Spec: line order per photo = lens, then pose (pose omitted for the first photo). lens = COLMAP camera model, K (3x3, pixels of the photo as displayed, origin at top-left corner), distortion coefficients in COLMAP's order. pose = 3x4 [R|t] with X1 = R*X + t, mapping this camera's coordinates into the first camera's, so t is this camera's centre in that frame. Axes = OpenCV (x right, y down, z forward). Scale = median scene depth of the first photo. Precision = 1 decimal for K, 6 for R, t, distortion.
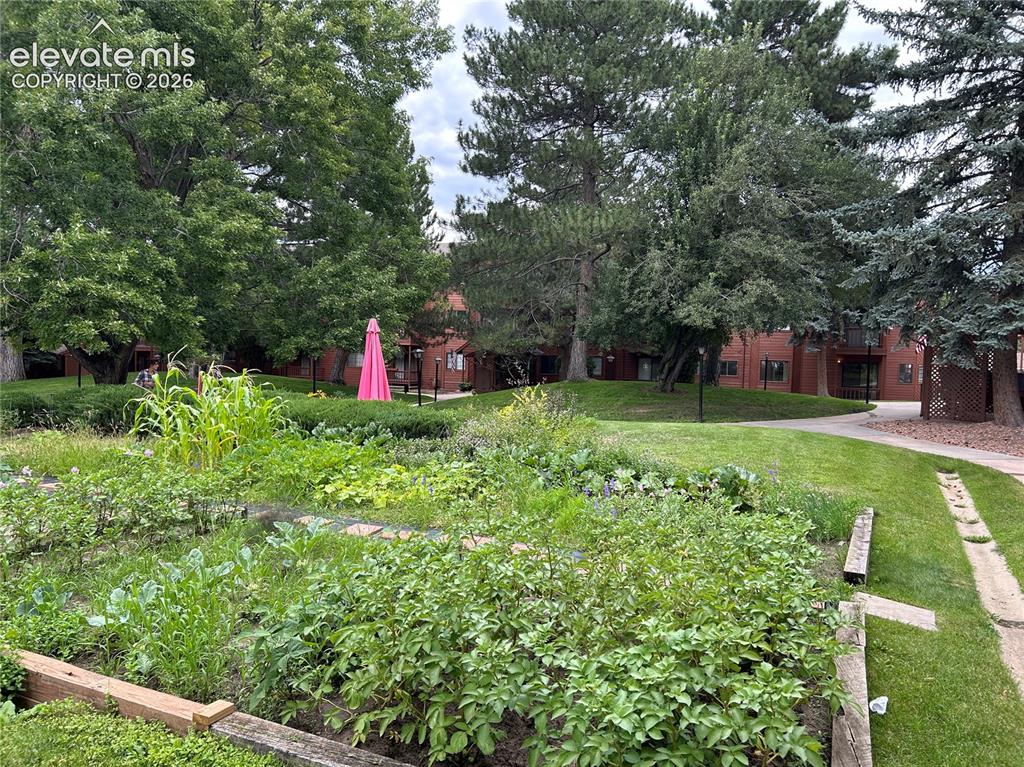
lens RADIAL K [[839.7, 0, 511.6], [0, 839.7, 387.4], [0, 0, 1]] dist [0.014395, -0.013918]
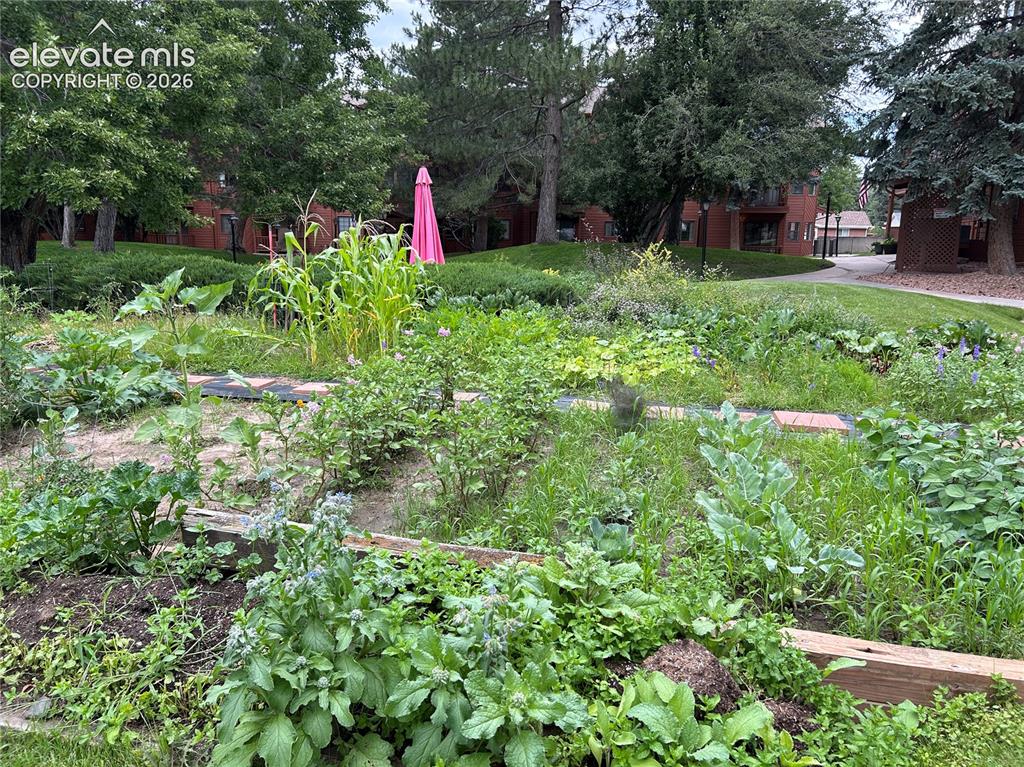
lens RADIAL K [[839.7, 0, 512.0], [0, 839.7, 382.1], [0, 0, 1]] dist [0.014395, -0.013918]
pose [[0.973944, -0.055910, 0.219789, -0.260804], [0.022460, 0.988150, 0.151840, 0.004808], [-0.225674, -0.142947, 0.963658, 0.122660]]
